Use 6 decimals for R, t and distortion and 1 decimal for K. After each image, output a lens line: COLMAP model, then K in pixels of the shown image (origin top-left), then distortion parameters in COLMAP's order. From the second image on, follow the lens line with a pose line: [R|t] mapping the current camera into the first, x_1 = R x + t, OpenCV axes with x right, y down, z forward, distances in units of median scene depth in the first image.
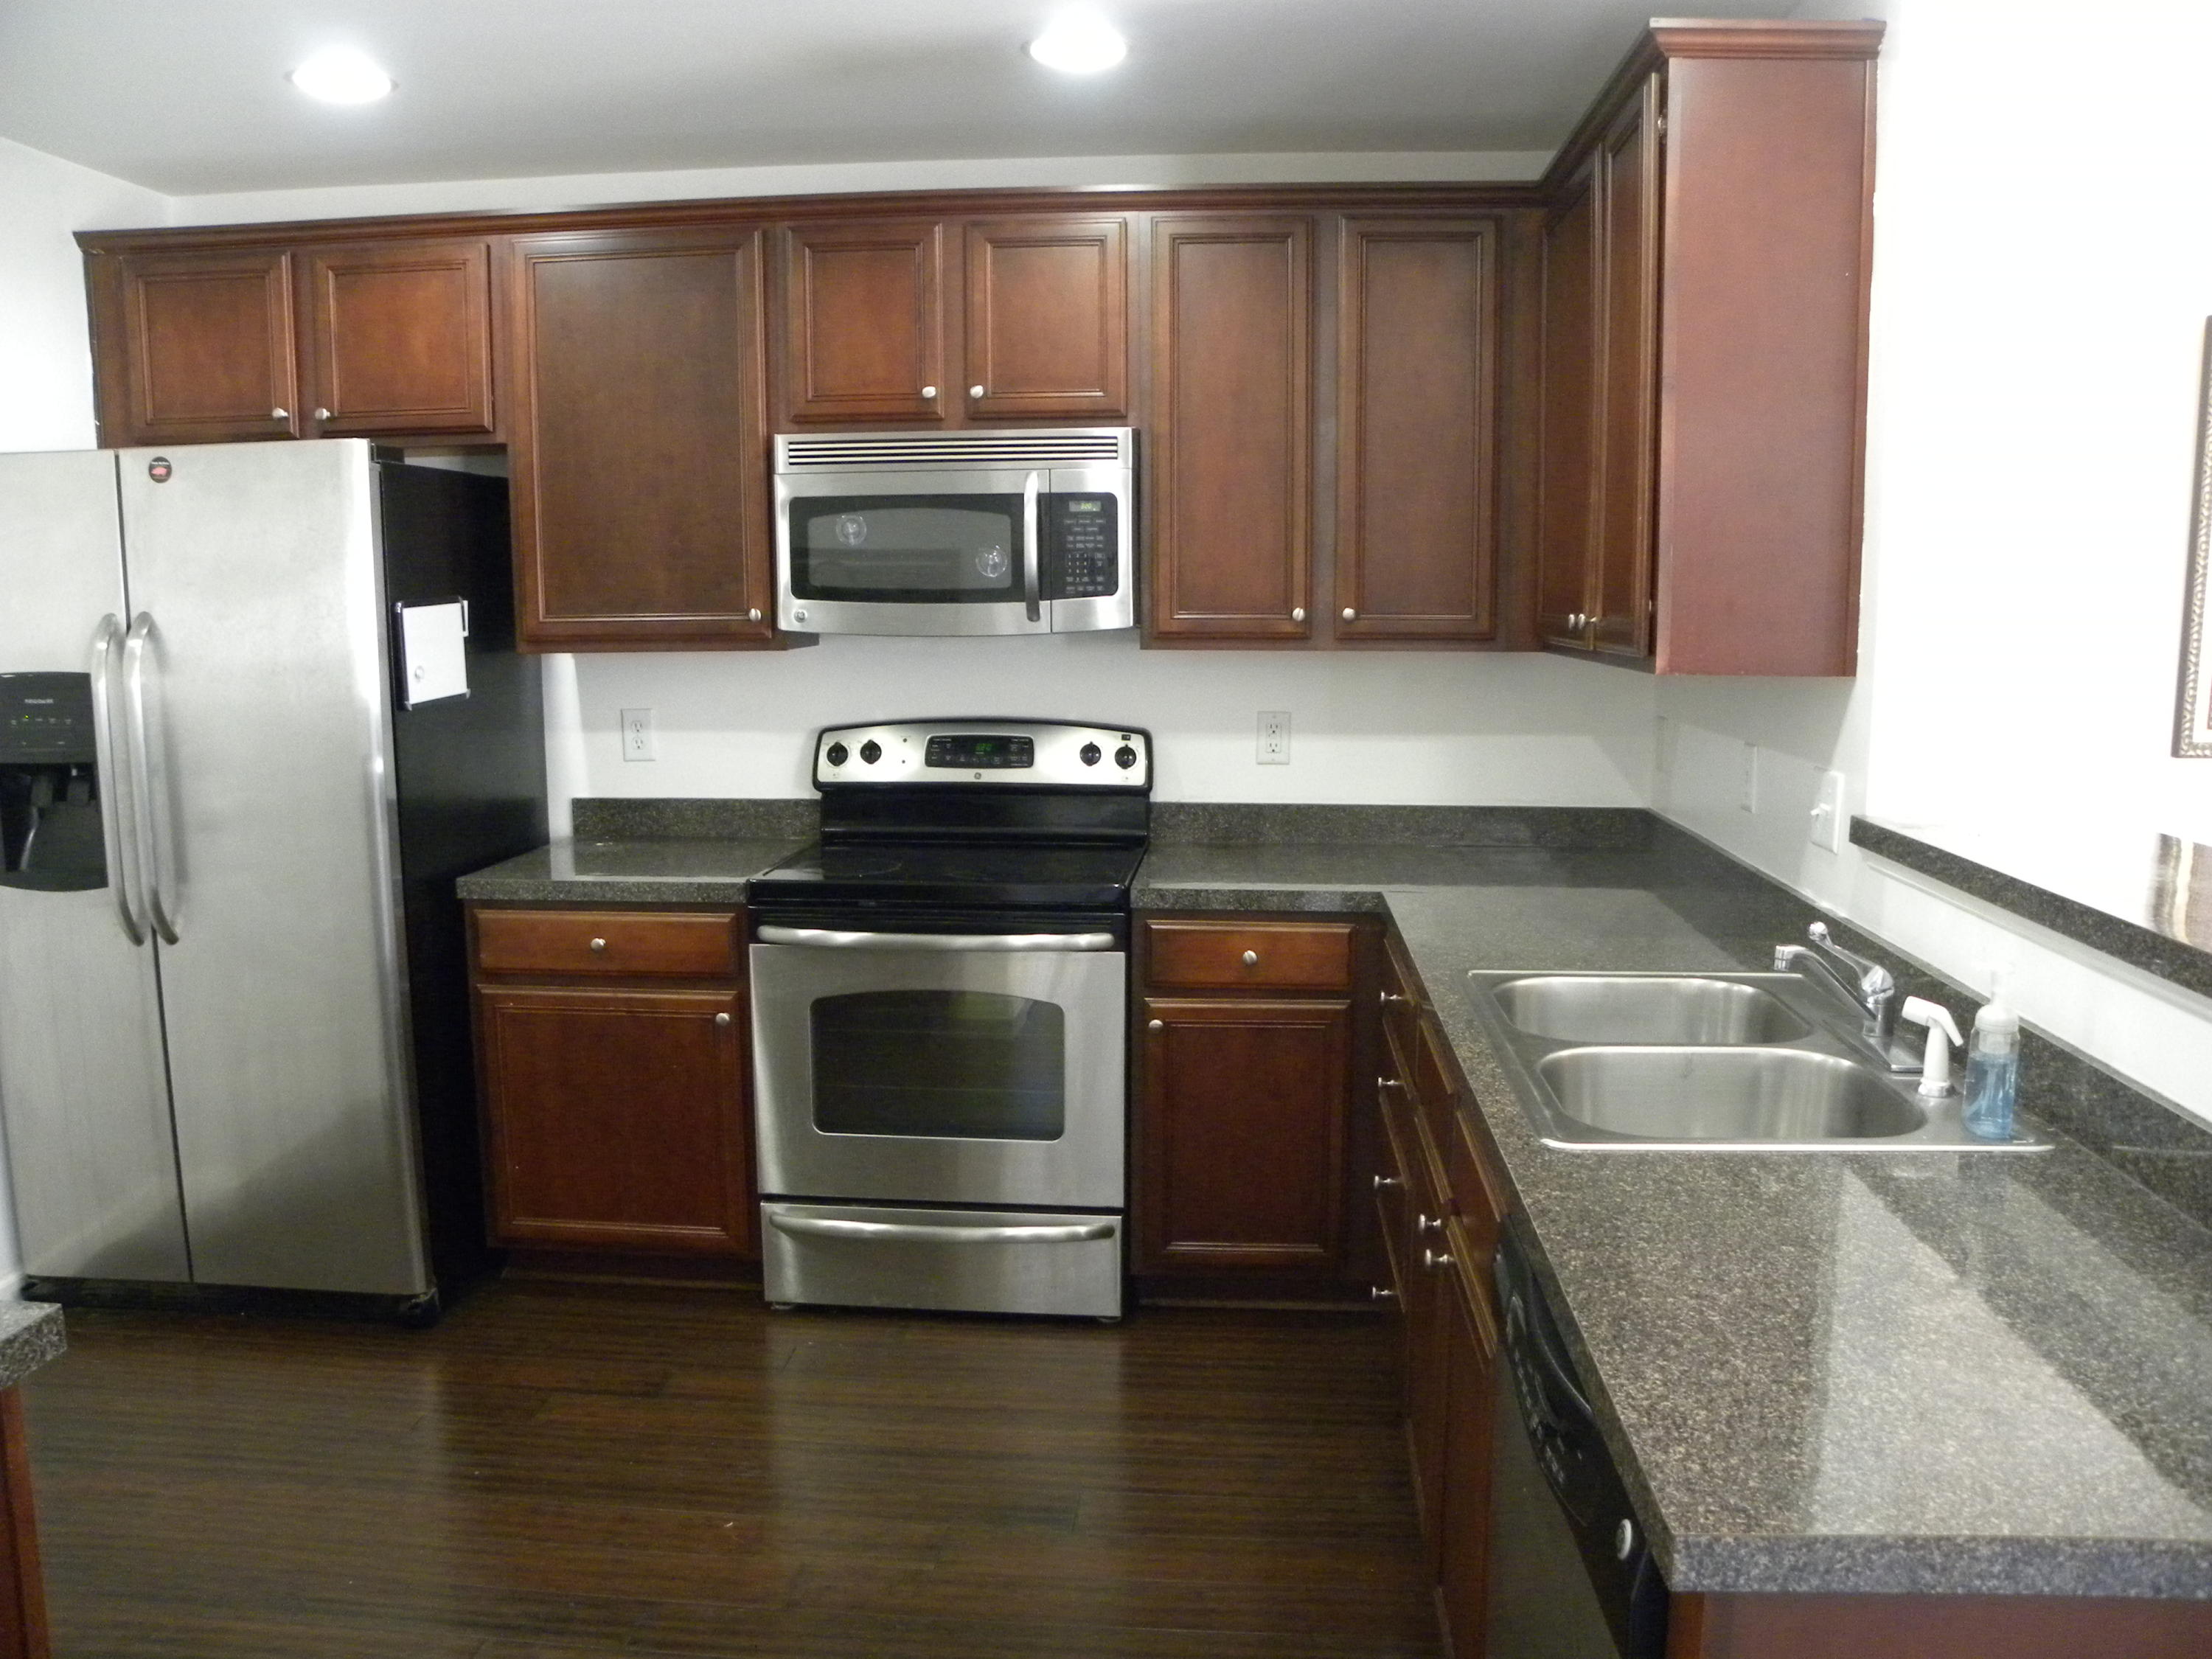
lens RADIAL K [[1693.8, 0, 1115.7], [0, 1693.8, 848.9], [0, 0, 1]] dist [-0.147907, 0.084545]
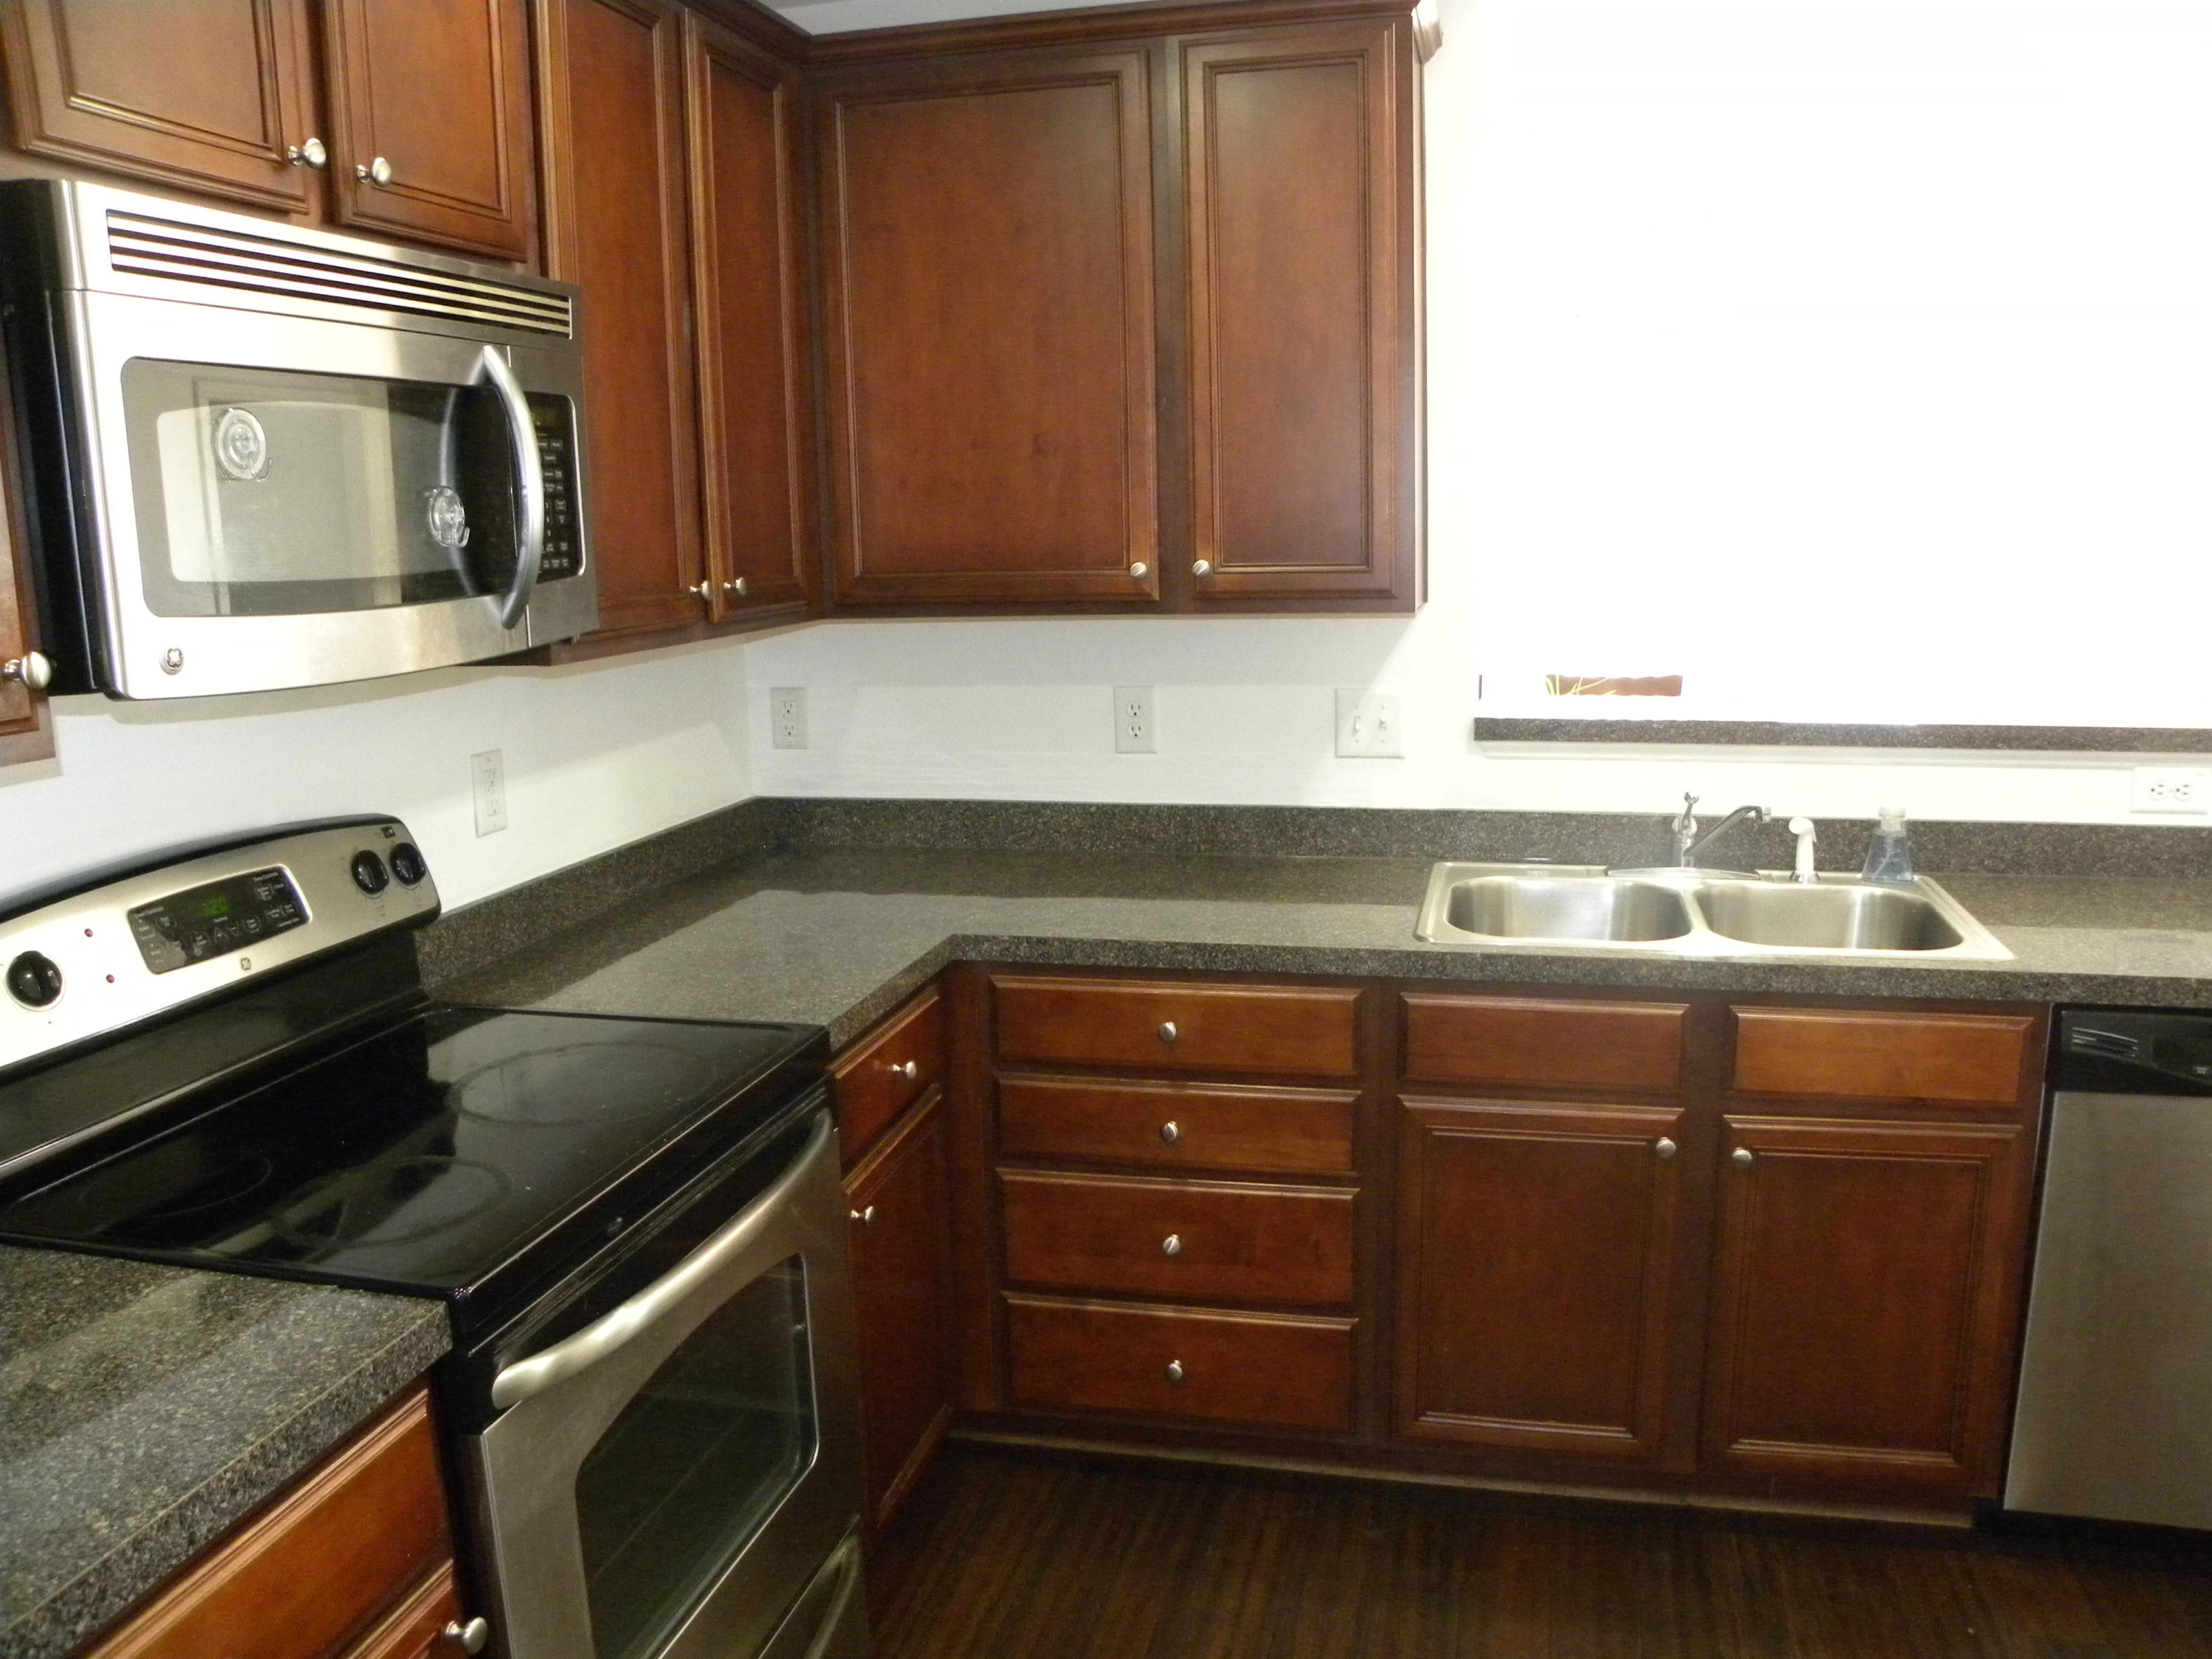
lens RADIAL K [[1693.8, 0, 1099.9], [0, 1693.8, 840.8], [0, 0, 1]] dist [-0.147907, 0.084545]
pose [[0.167138, -0.191467, 0.967163, -0.539336], [0.174472, 0.971224, 0.162120, -0.122086], [-0.970373, 0.141647, 0.195734, 0.723983]]
